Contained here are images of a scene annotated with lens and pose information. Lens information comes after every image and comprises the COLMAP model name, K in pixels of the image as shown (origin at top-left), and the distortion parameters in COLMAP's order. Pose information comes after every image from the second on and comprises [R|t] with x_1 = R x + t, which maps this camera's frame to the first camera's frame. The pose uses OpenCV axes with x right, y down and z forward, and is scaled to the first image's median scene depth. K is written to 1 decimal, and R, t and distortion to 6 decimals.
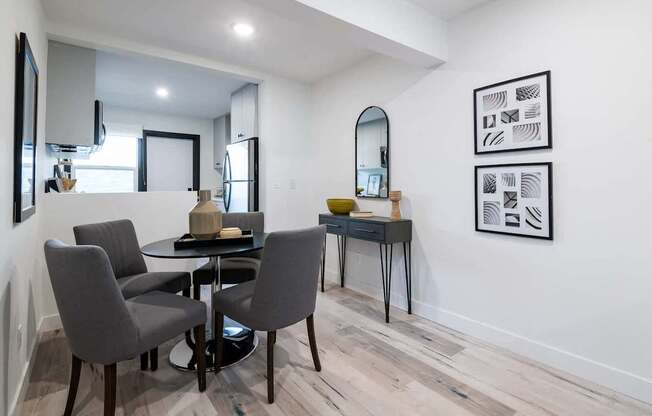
lens RADIAL K [[314.6, 0, 325.3], [0, 314.6, 181.7], [0, 0, 1]] dist [0.002168, -0.000840]
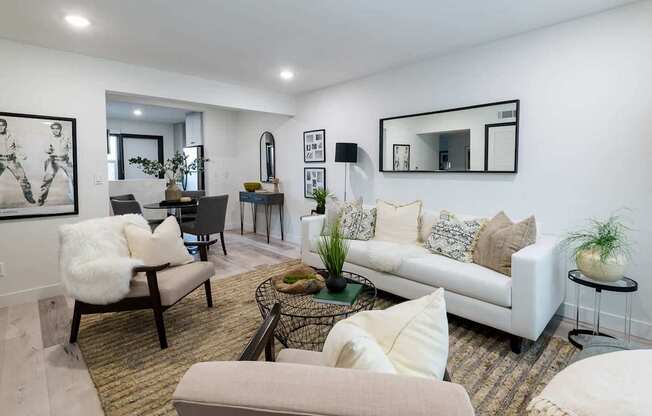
lens RADIAL K [[314.6, 0, 331.0], [0, 314.6, 182.3], [0, 0, 1]] dist [0.002168, -0.000840]
pose [[0.991852, -0.005669, 0.127268, 0.405473], [-0.002228, 0.998085, 0.061823, -0.088036], [-0.127375, -0.061603, 0.989940, -1.233550]]
